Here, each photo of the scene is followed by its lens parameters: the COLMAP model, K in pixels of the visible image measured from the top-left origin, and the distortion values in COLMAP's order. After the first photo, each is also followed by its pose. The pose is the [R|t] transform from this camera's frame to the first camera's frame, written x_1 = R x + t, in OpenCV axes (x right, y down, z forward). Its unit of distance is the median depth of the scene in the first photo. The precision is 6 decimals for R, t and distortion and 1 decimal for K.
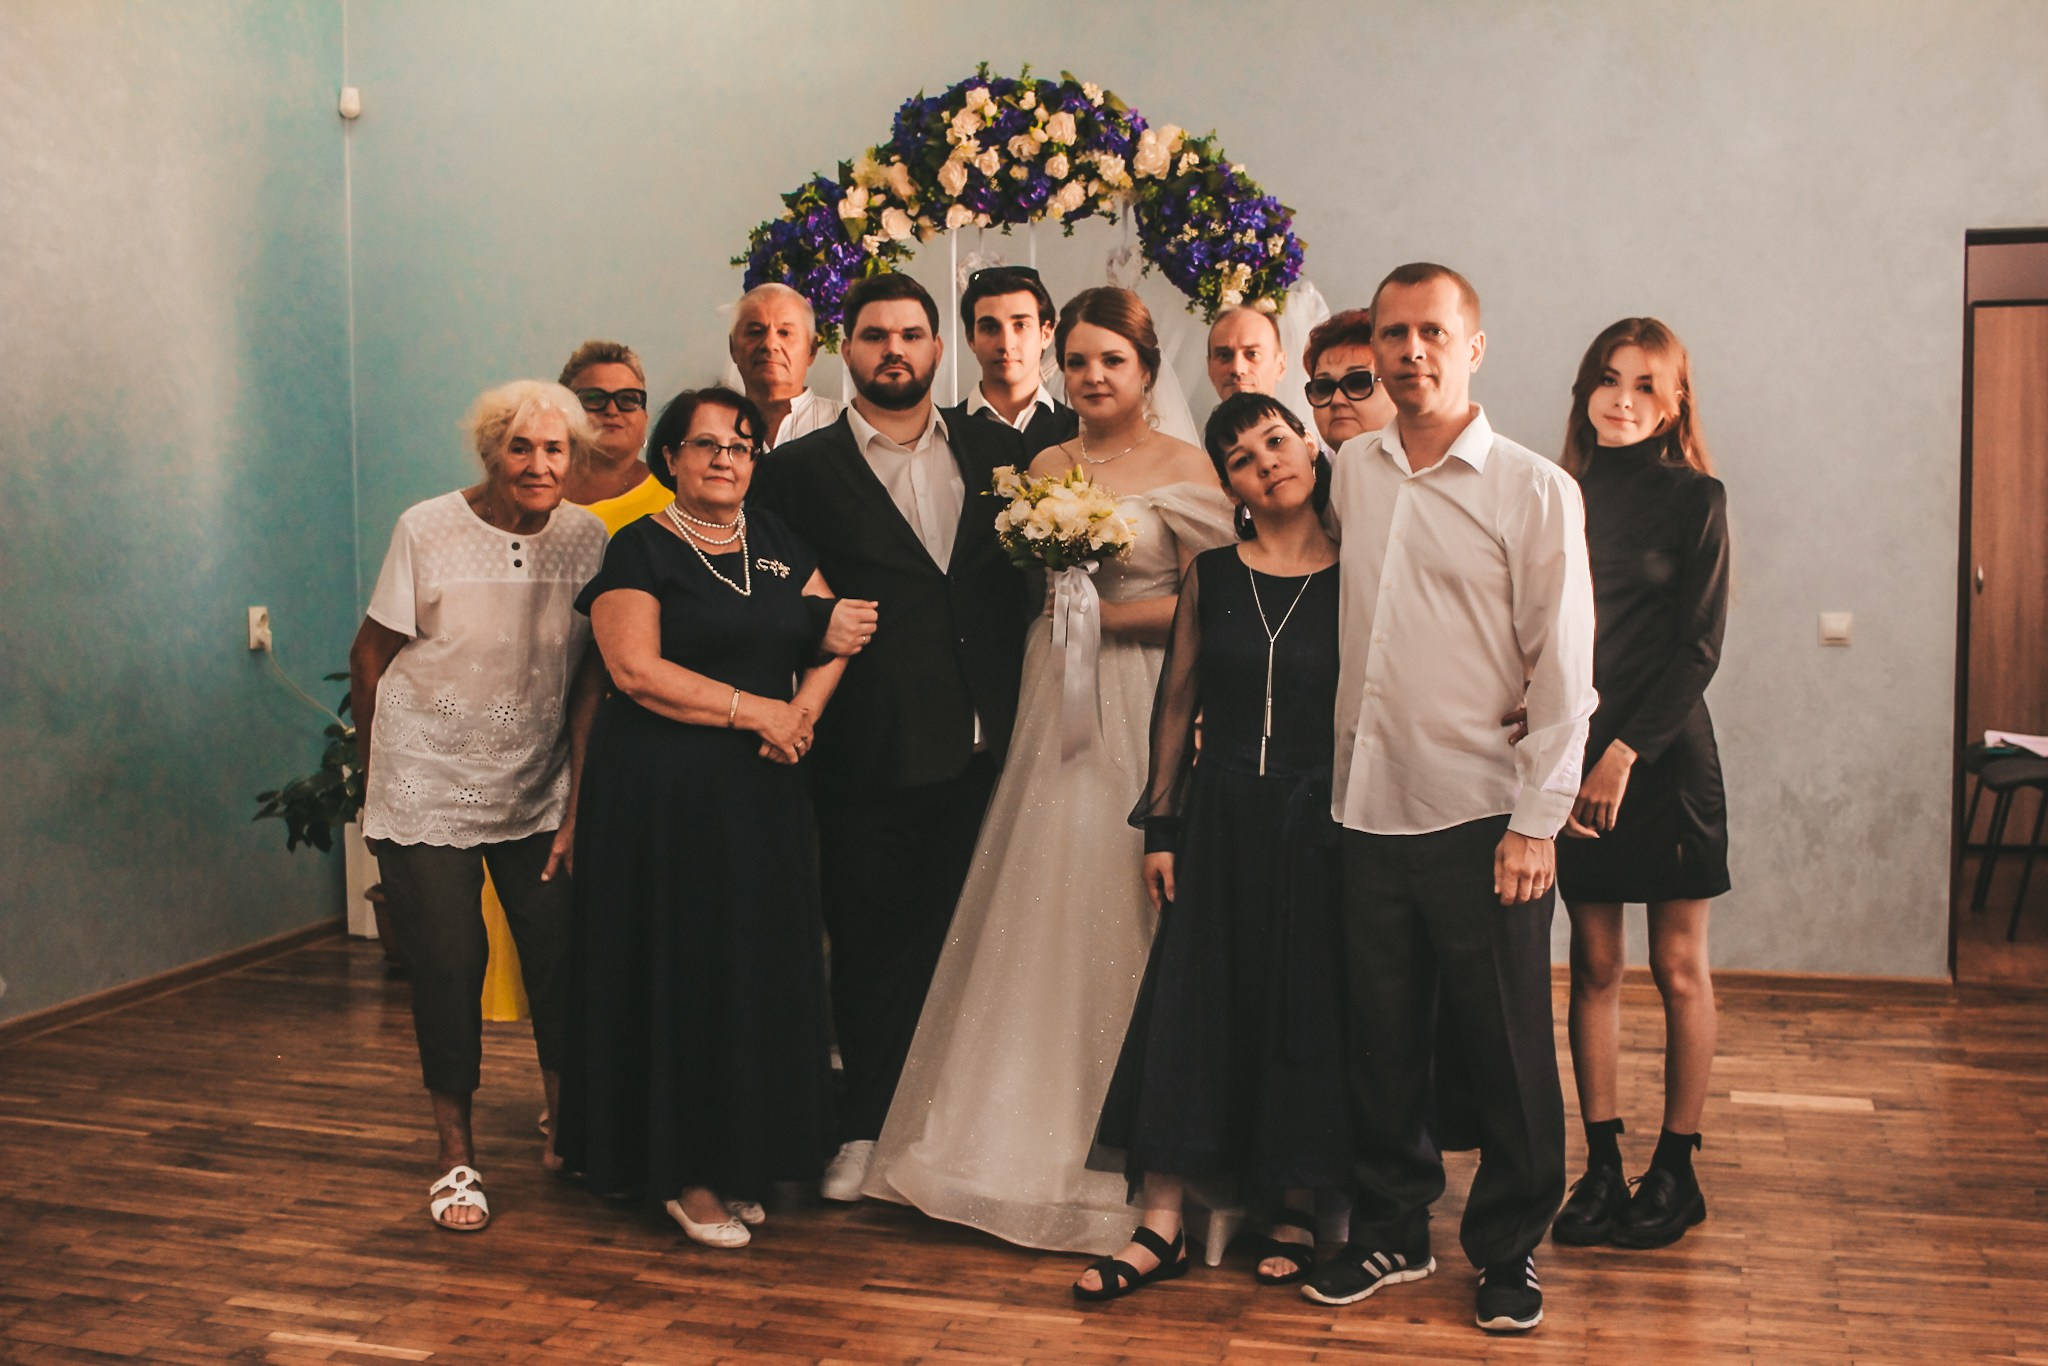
lens RADIAL K [[2380.9, 0, 1024.0], [0, 2380.9, 683.0], [0, 0, 1]] dist [-0.107302, 0.116512]
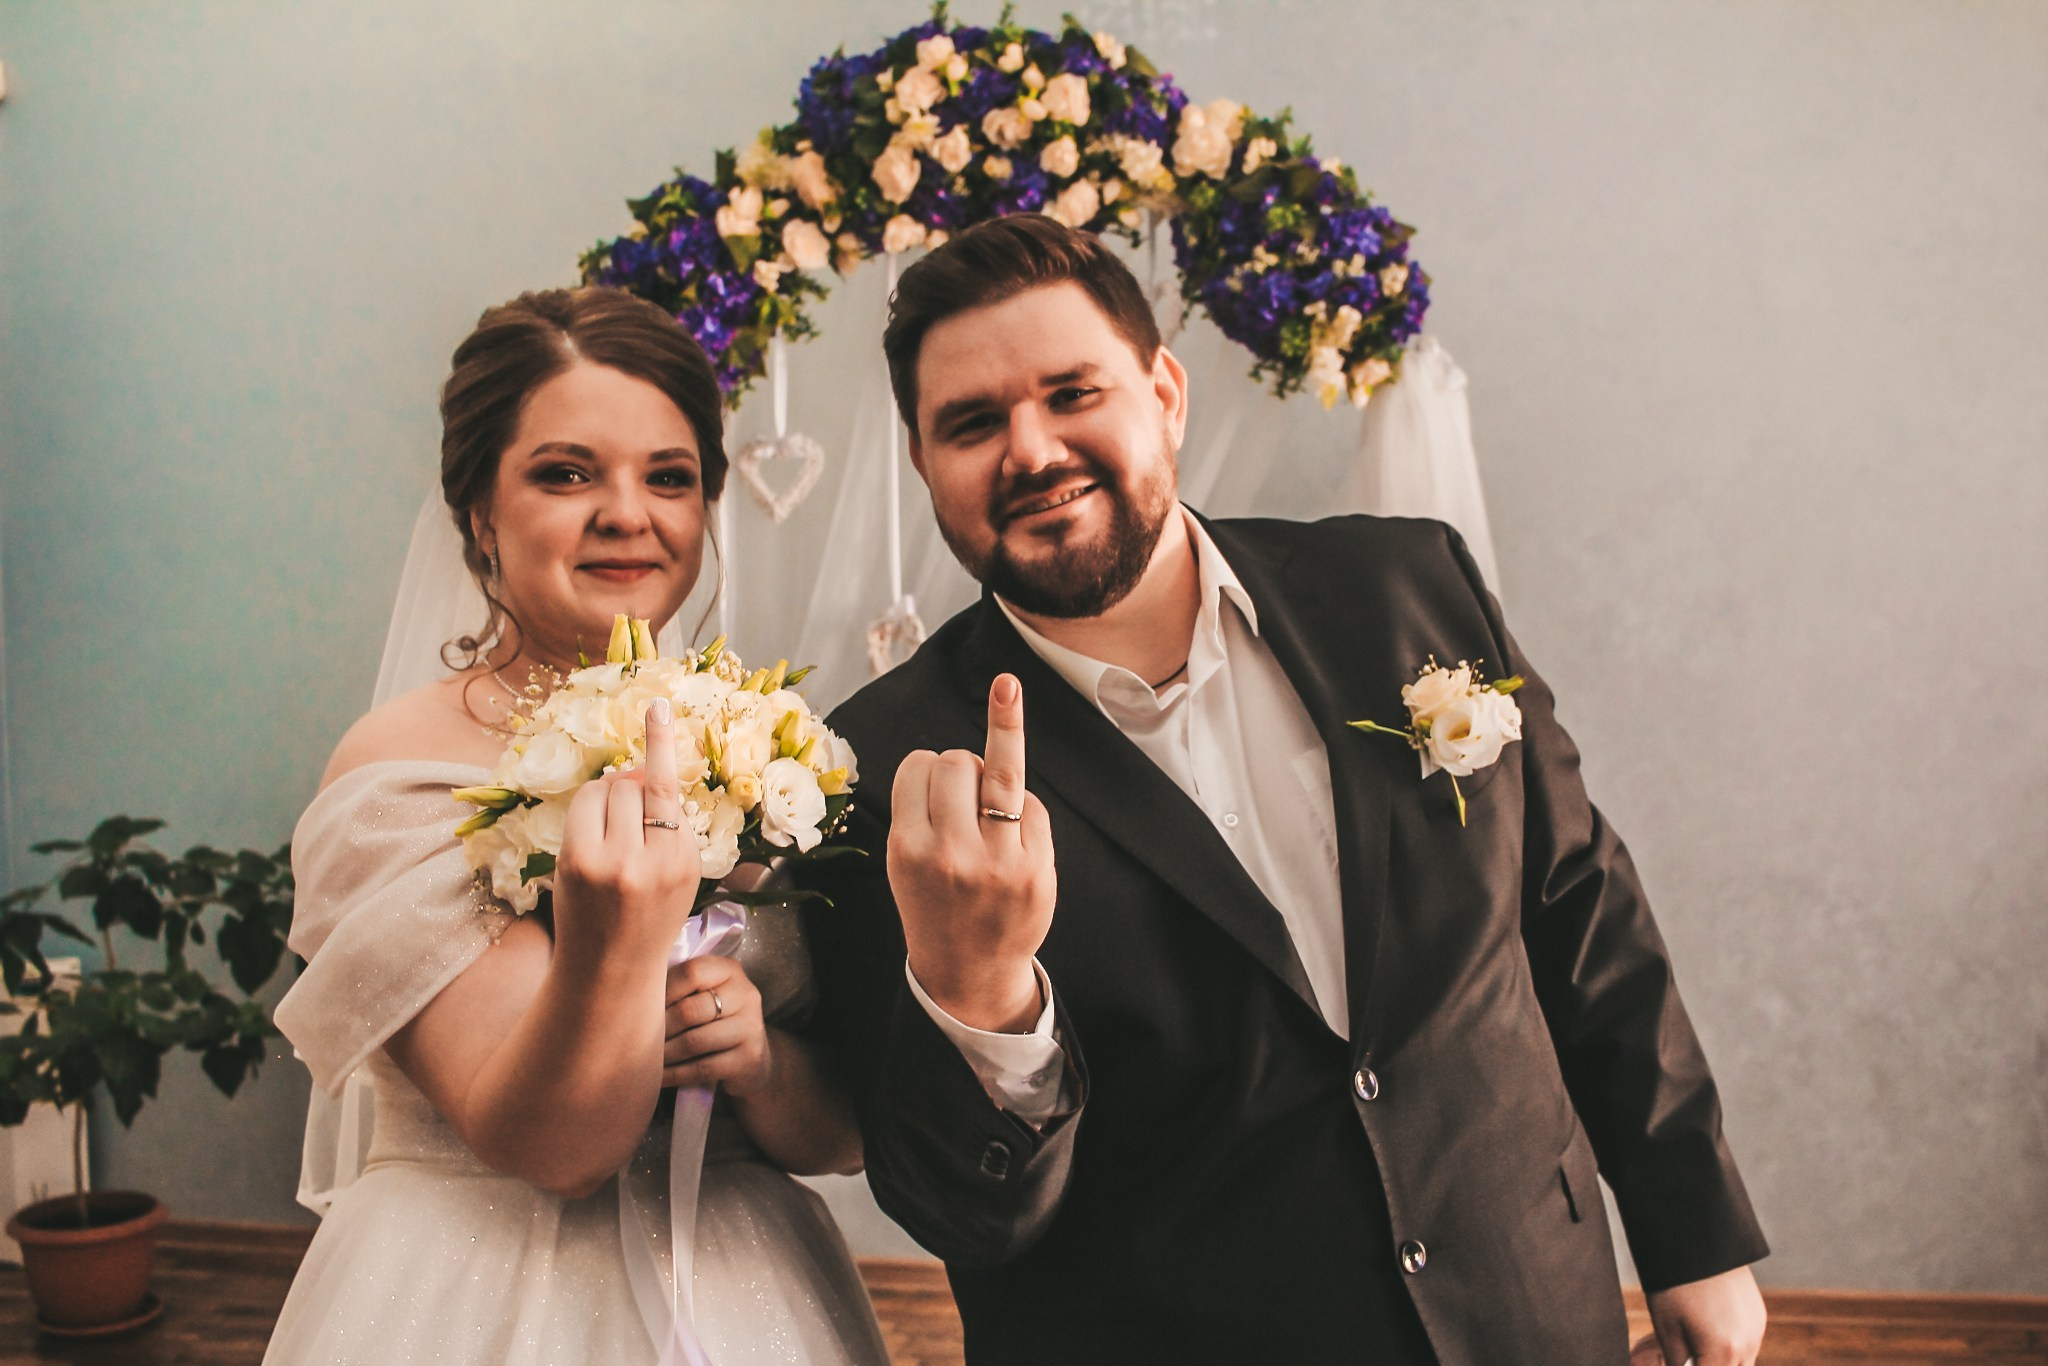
lens RADIAL K [[2328.6, 0, 1022.5], [0, 2328.6, 683.4], [0, 0, 1]] dist [-0.109169, 0.117853]
pose [[0.994688, -0.009469, 0.102503, -0.062949], [0.012042, 0.999627, -0.024513, -0.057111], [-0.102232, 0.025617, 0.994431, 0.368096]]
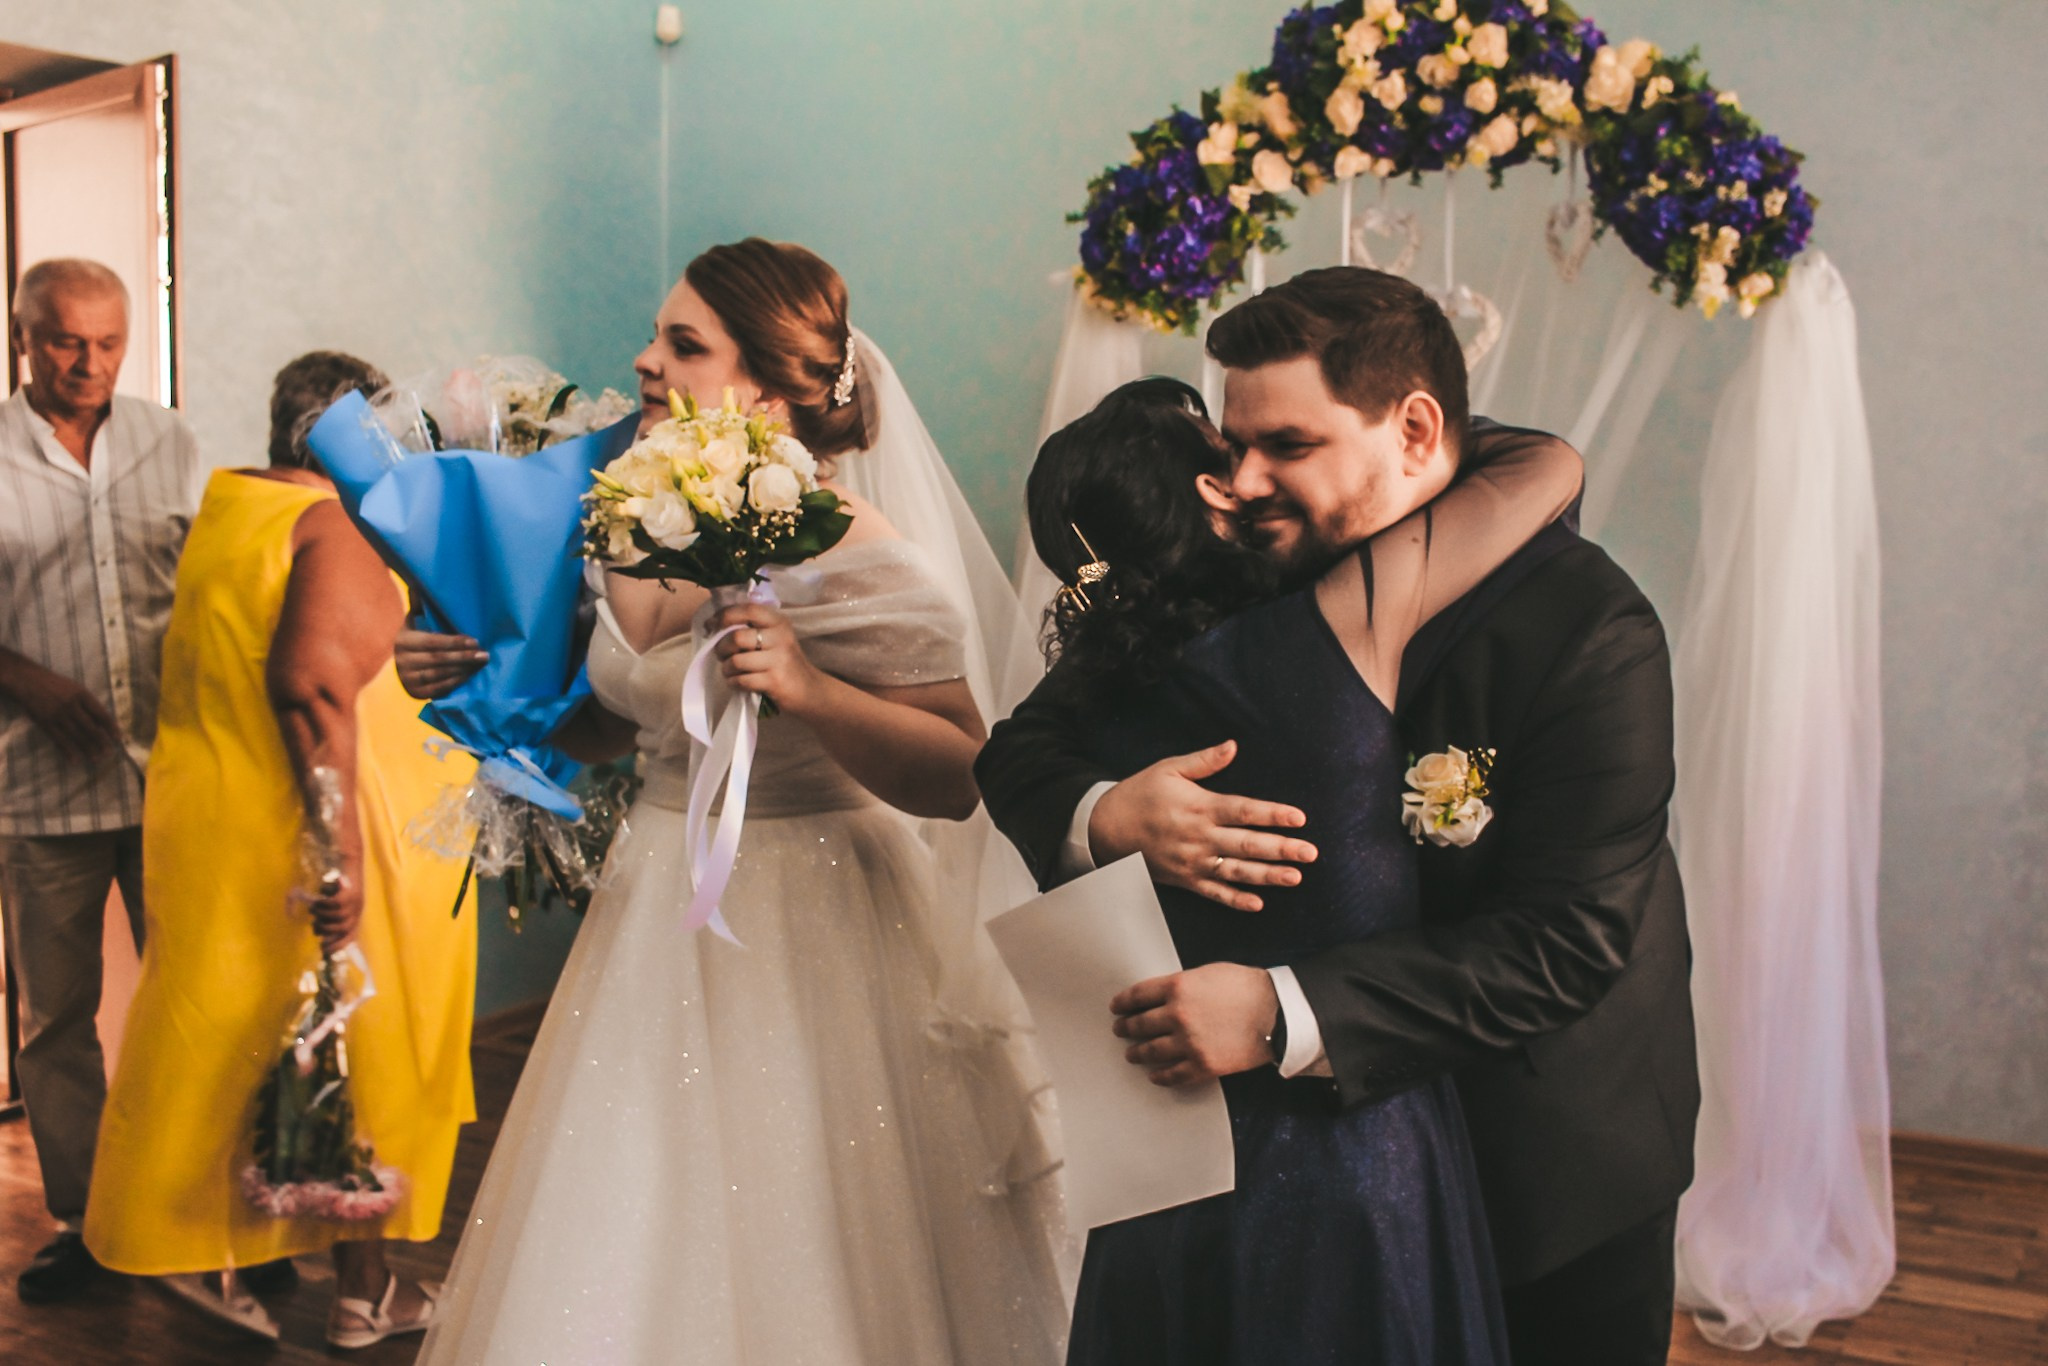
lens RADIAL K [[2380.9, 0, 1024.0], [0, 2380.9, 683.0], [0, 0, 1]] dist [-0.107302, 0.116512]
pose [[0.977614, 0.041222, -0.206331, 0.034381], [-0.035872, 0.998918, 0.029605, -0.048062], [0.207328, -0.021541, 0.978034, 0.230124]]
